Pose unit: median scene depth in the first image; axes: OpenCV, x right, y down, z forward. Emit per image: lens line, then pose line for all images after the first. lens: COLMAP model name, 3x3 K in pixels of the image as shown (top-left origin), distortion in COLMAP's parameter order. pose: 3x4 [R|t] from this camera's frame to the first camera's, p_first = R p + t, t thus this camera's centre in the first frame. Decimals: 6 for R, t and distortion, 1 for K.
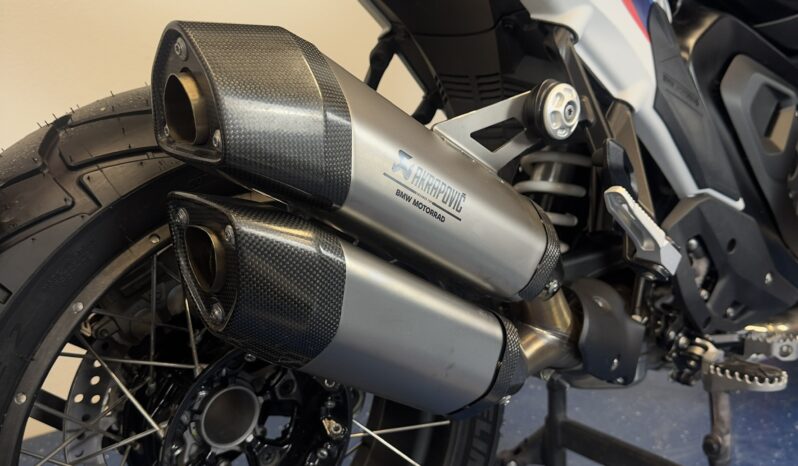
lens RADIAL K [[759.5, 0, 401.0], [0, 759.5, 242.5], [0, 0, 1]] dist [0.181833, -0.406275]
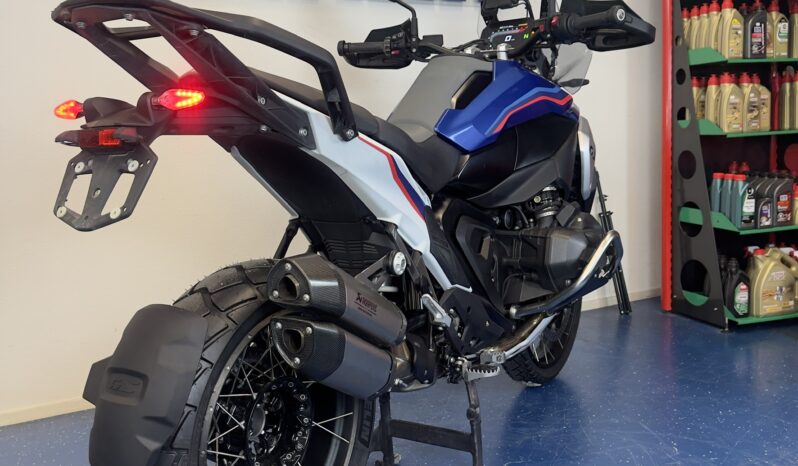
lens RADIAL K [[759.5, 0, 401.0], [0, 759.5, 242.5], [0, 0, 1]] dist [0.181833, -0.406275]
pose [[0.943285, -0.073944, 0.323646, -0.426869], [0.102517, 0.992113, -0.072121, -0.050859], [-0.315760, 0.101210, 0.943426, -0.965965]]
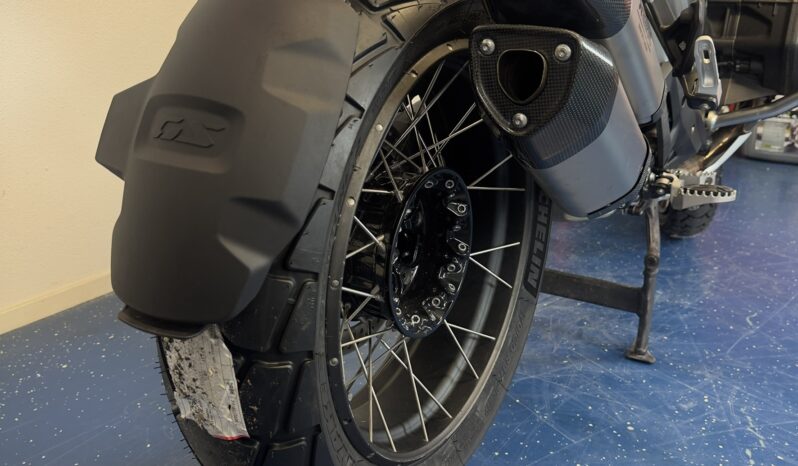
lens RADIAL K [[759.5, 0, 401.0], [0, 759.5, 242.5], [0, 0, 1]] dist [0.181833, -0.406275]
pose [[0.943769, -0.074290, 0.322149, -0.514774], [0.040908, 0.993179, 0.109188, 0.087240], [-0.328064, -0.089870, 0.940371, -0.111916]]
